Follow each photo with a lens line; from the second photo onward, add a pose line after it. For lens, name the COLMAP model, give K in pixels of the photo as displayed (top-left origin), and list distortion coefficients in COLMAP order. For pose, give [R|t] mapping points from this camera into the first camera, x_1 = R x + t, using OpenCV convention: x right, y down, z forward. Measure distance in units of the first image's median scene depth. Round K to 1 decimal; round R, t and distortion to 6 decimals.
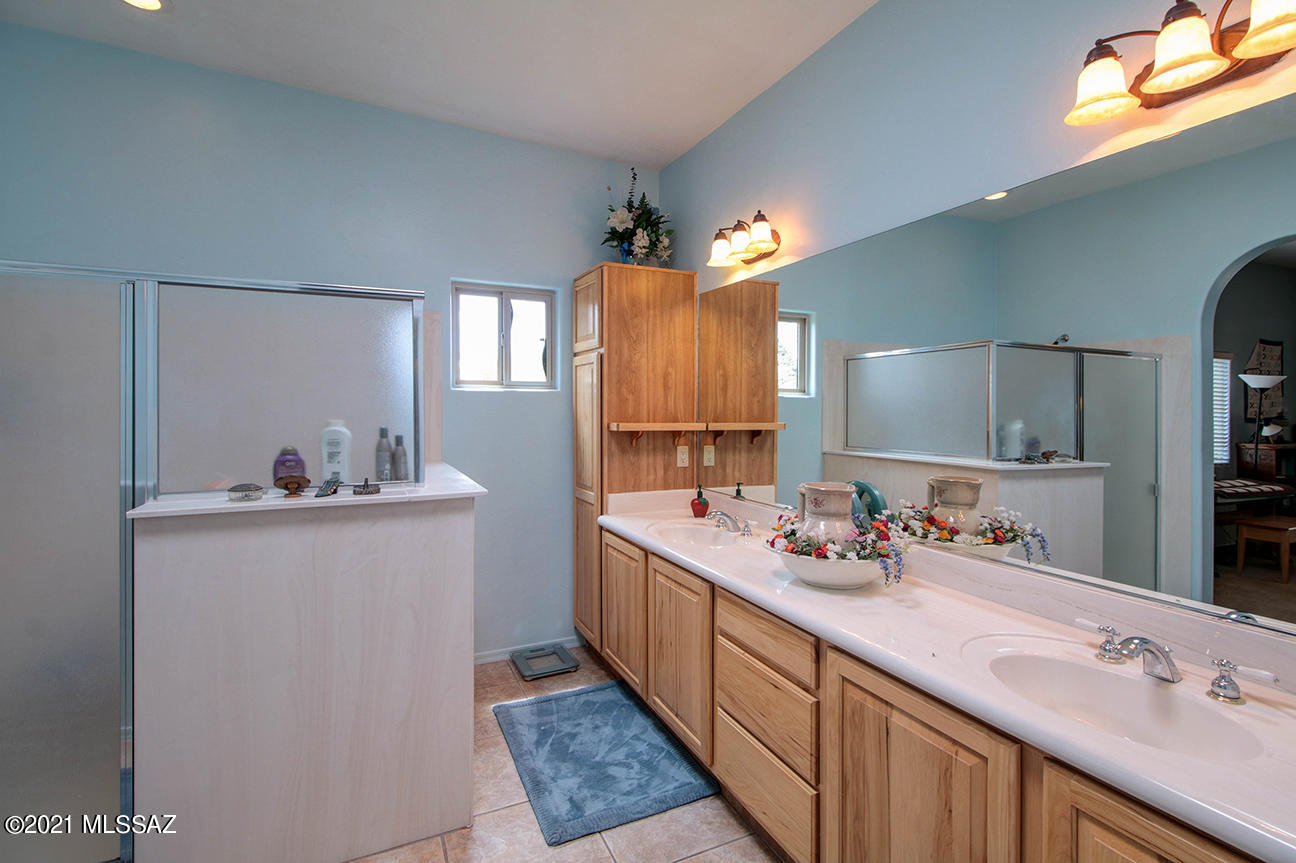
lens RADIAL K [[591.6, 0, 646.8], [0, 591.6, 412.0], [0, 0, 1]] dist [0.017163, -0.008209]
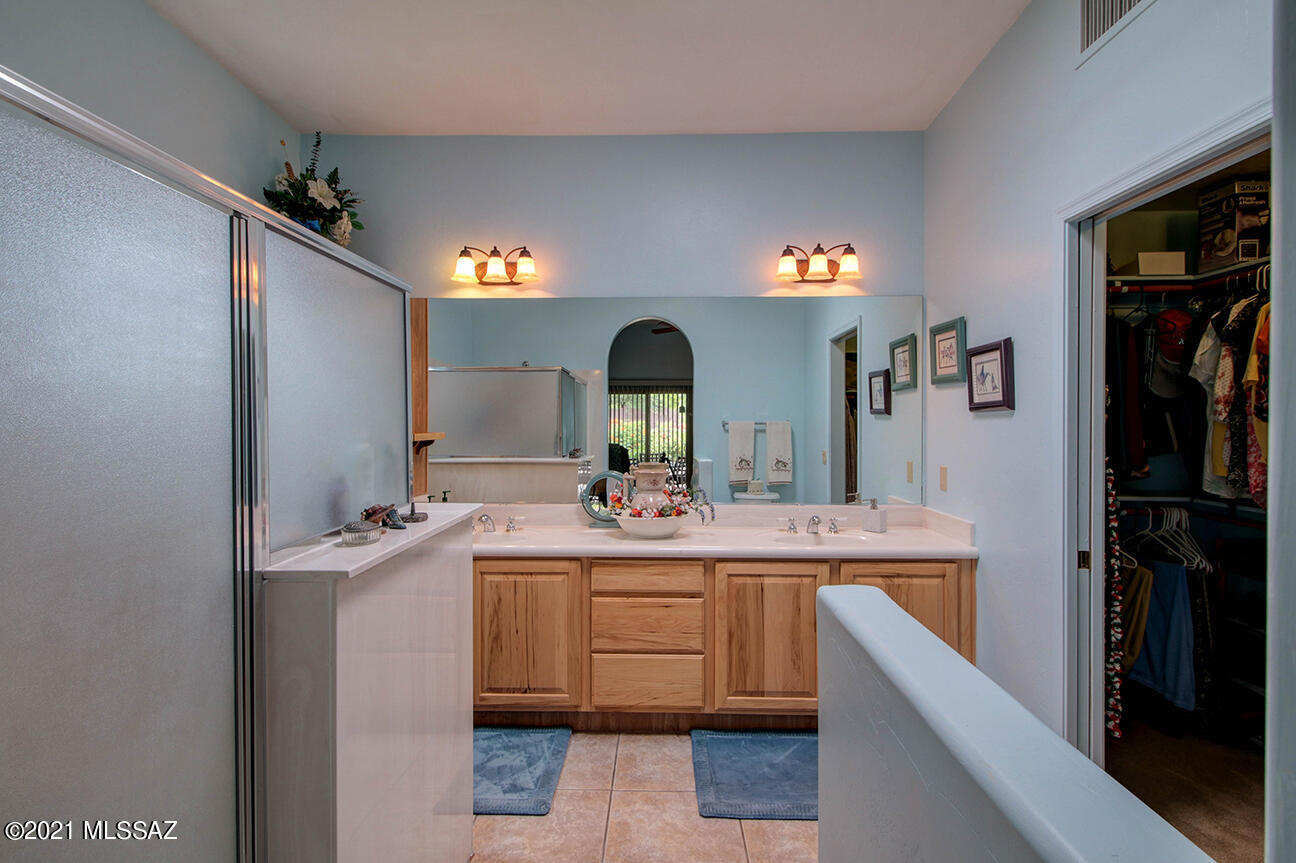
lens RADIAL K [[677.1, 0, 645.3], [0, 677.1, 427.9], [0, 0, 1]] dist [0.006958, 0.000263]
pose [[0.437532, -0.014653, 0.899083, -1.305785], [0.006365, 0.999893, 0.013199, -0.004483], [-0.899180, -0.000052, 0.437578, 0.306994]]
